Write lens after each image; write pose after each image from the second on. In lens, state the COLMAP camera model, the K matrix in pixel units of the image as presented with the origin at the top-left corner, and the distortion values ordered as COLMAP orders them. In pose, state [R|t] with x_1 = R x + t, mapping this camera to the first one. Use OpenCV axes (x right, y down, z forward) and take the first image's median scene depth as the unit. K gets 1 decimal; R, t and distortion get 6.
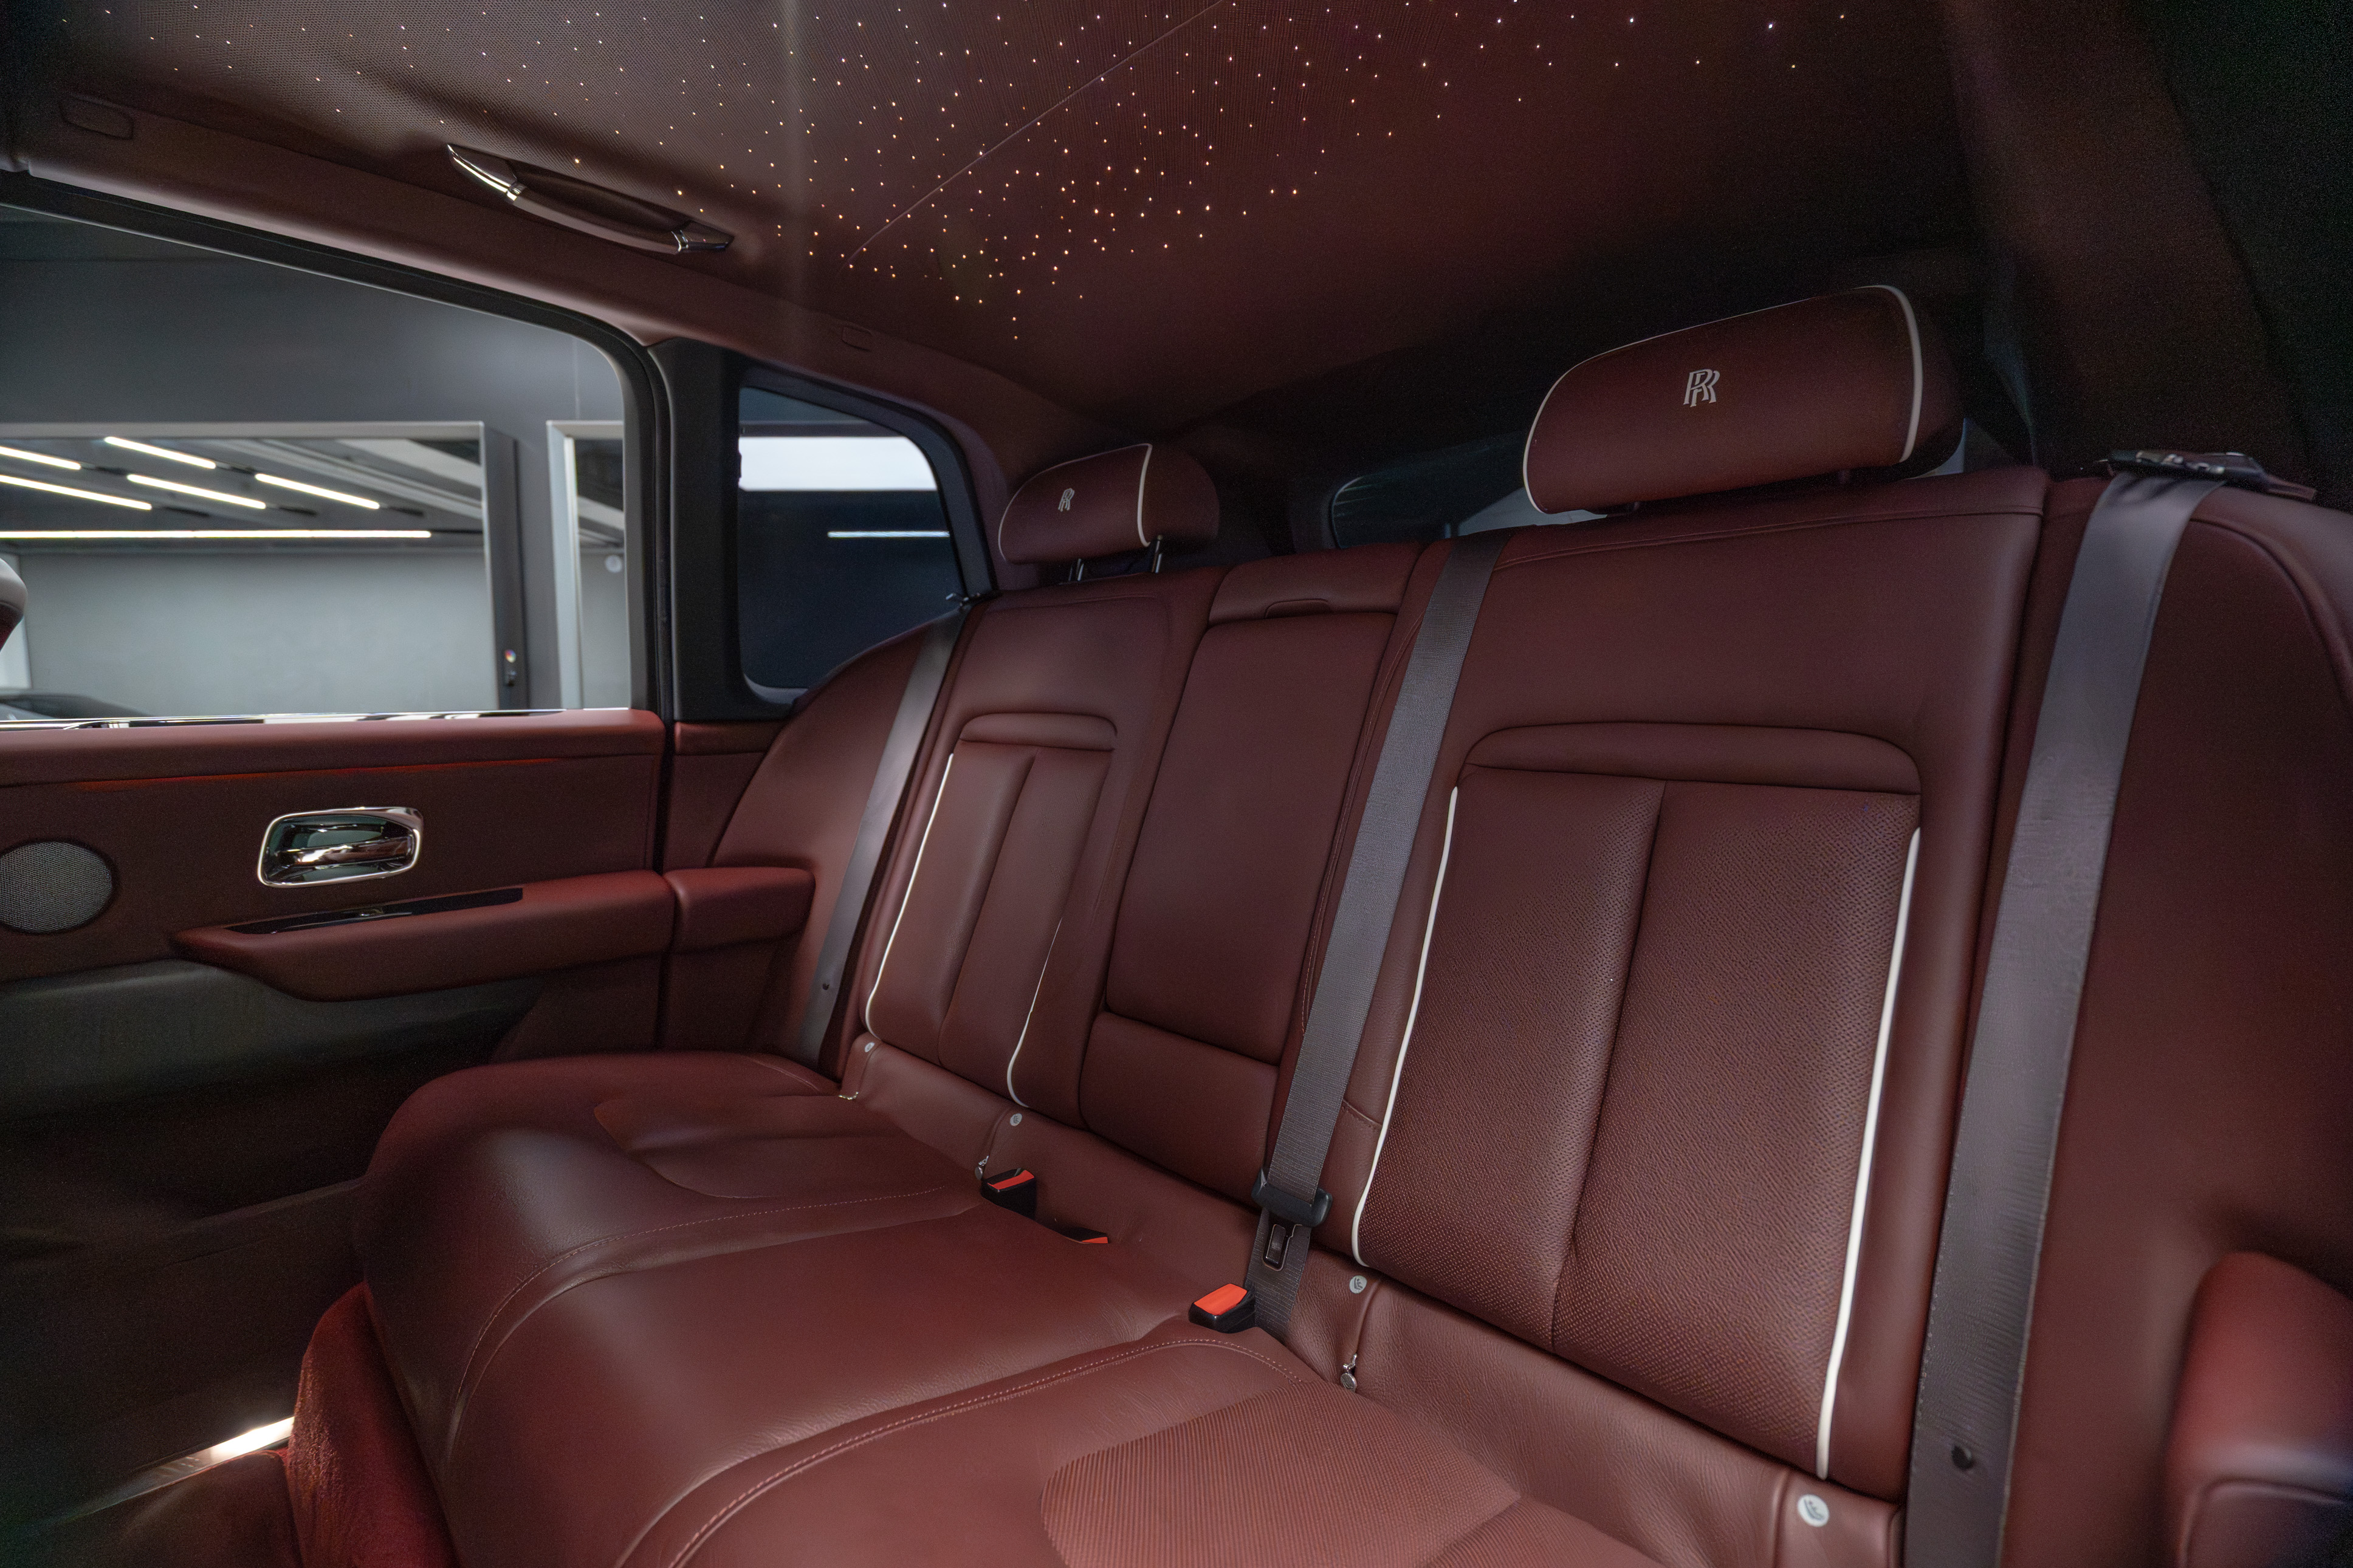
lens RADIAL K [[1045.1, 0, 1176.5], [0, 1045.1, 784.0], [0, 0, 1]] dist [0.002867, 0.000359]
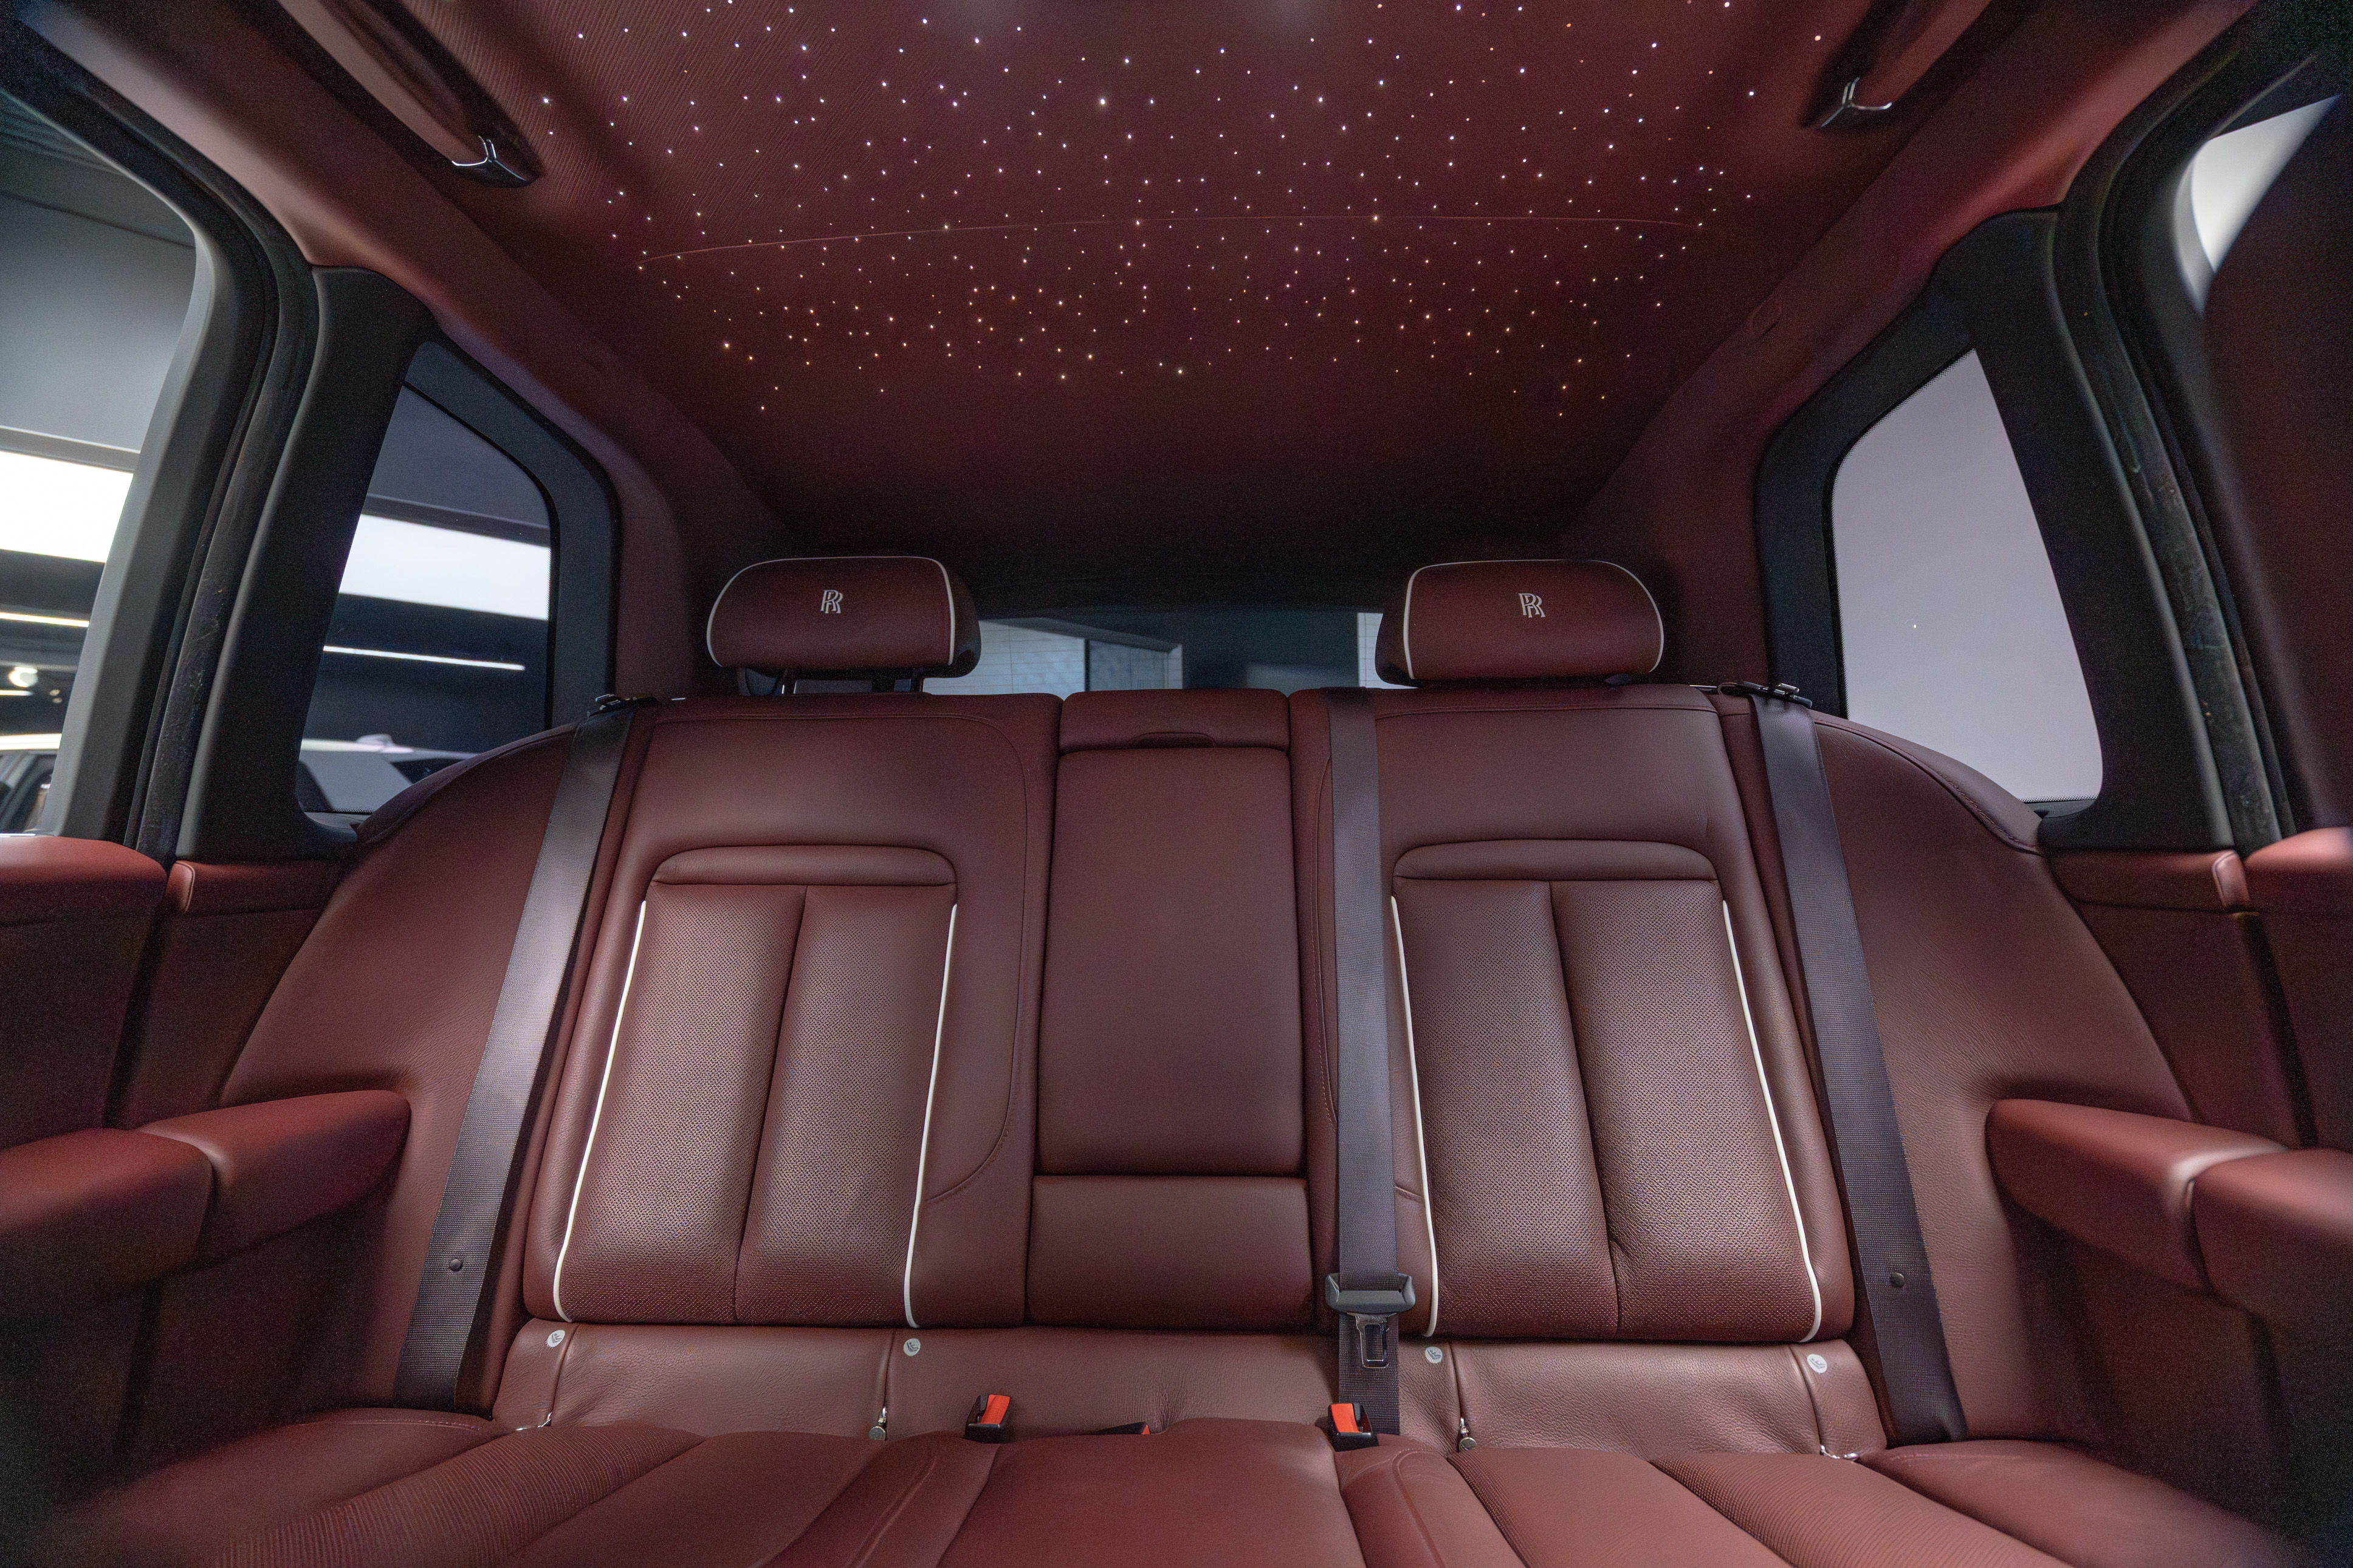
lens RADIAL K [[1045.1, 0, 1176.5], [0, 1045.1, 784.0], [0, 0, 1]] dist [0.002867, 0.000359]
pose [[0.732891, 0.041344, 0.679089, -0.484935], [0.063652, 0.989607, -0.128943, 0.009991], [-0.677362, 0.137726, 0.722642, 0.196860]]
